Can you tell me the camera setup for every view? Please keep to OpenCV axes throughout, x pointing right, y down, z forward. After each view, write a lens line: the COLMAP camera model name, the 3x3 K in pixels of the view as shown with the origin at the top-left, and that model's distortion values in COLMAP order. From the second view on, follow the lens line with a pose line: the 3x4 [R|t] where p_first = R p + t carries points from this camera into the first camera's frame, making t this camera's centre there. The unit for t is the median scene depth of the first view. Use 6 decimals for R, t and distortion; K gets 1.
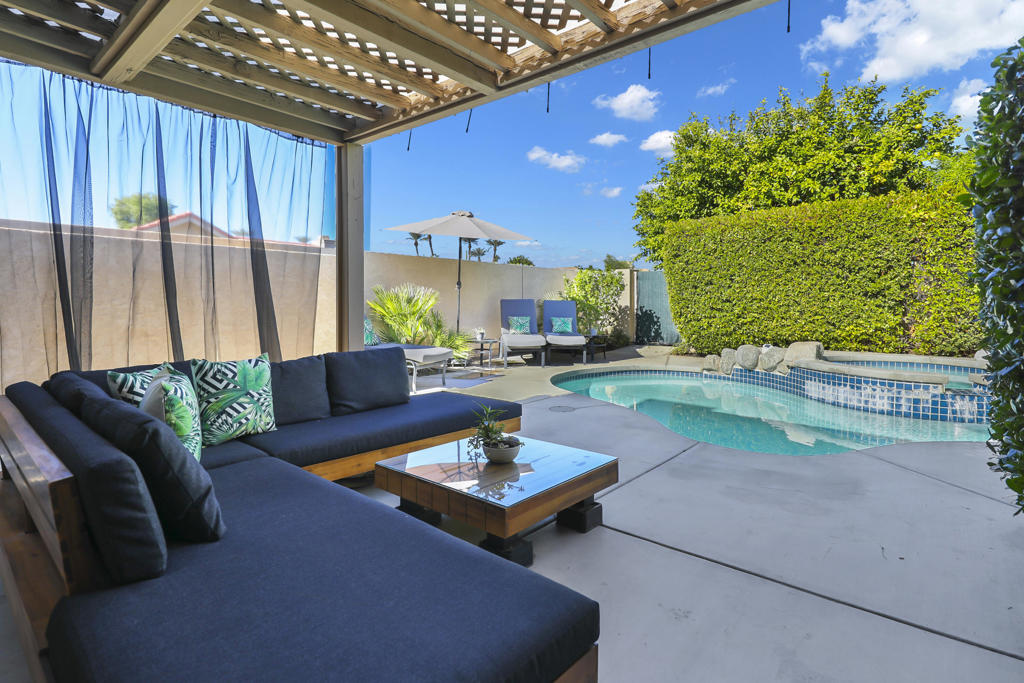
lens RADIAL K [[516.6, 0, 506.6], [0, 516.6, 307.9], [0, 0, 1]] dist [0.008197, 0.002602]
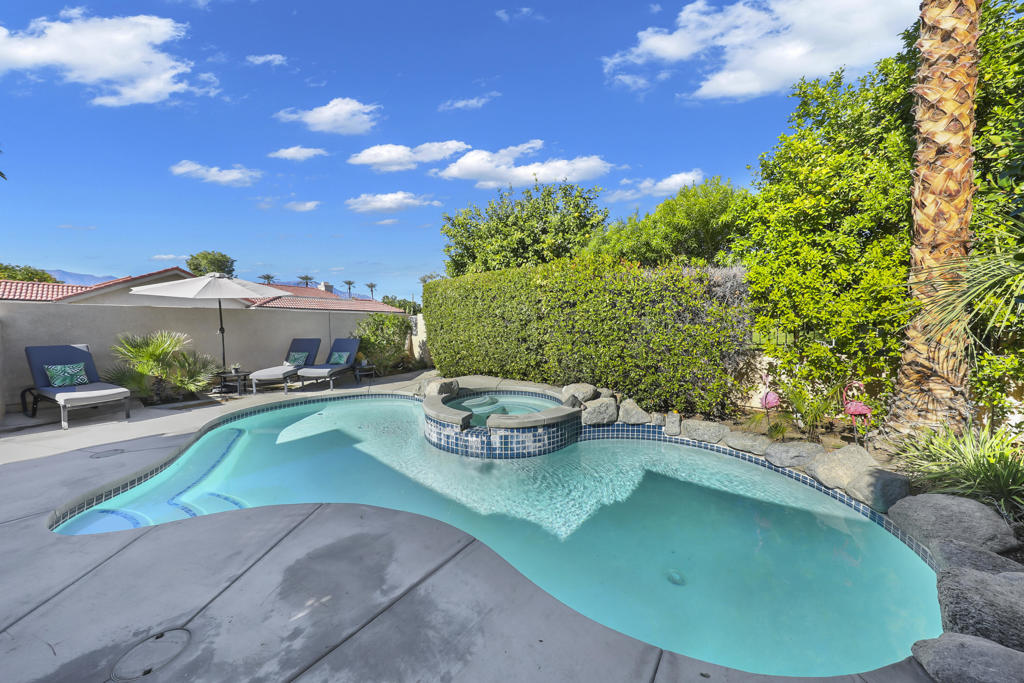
lens RADIAL K [[312.1, 0, 504.5], [0, 312.1, 341.3], [0, 0, 1]] dist [-0.001374, -0.000183]
pose [[0.997753, 0.003638, 0.066898, 0.613417], [-0.005580, 0.999568, 0.028853, -0.048712], [-0.066764, -0.029162, 0.997343, 0.183398]]
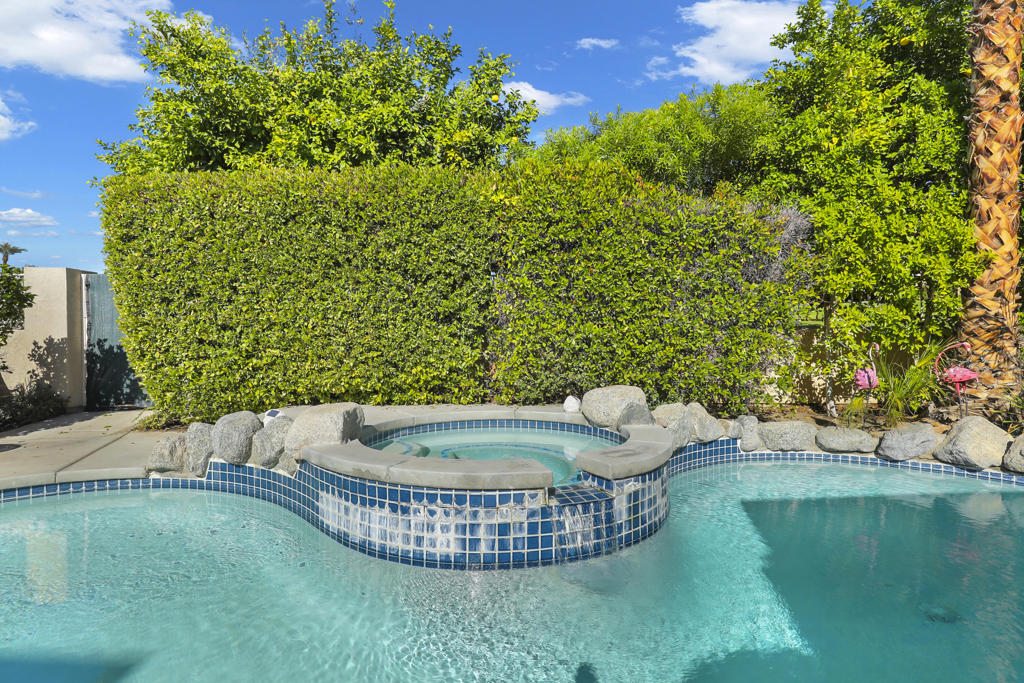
lens RADIAL K [[516.6, 0, 526.0], [0, 516.6, 339.3], [0, 0, 1]] dist [0.008197, 0.002602]
pose [[0.744196, -0.005892, 0.667936, 0.343815], [0.012261, 0.999913, -0.004840, 0.005828], [-0.667849, 0.011791, 0.744203, 0.445409]]
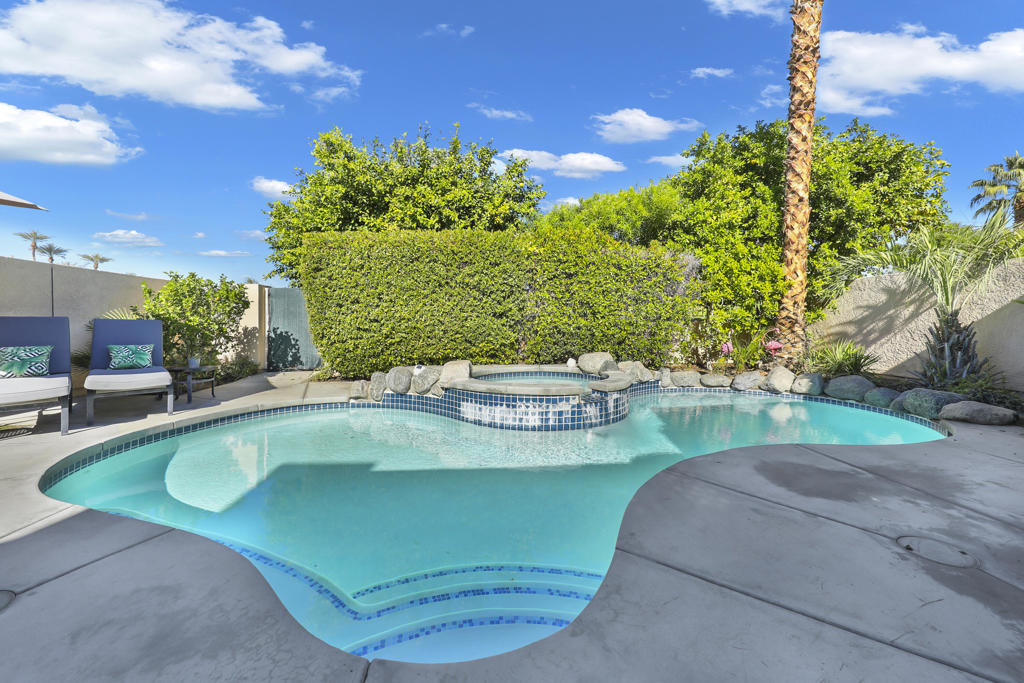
lens RADIAL K [[368.9, 0, 525.6], [0, 368.9, 344.1], [0, 0, 1]] dist [0.007609, -0.000143]
pose [[0.702797, -0.036258, 0.710466, 0.154430], [0.013484, 0.999200, 0.037654, 0.008343], [-0.711263, -0.016883, 0.702724, 0.375491]]
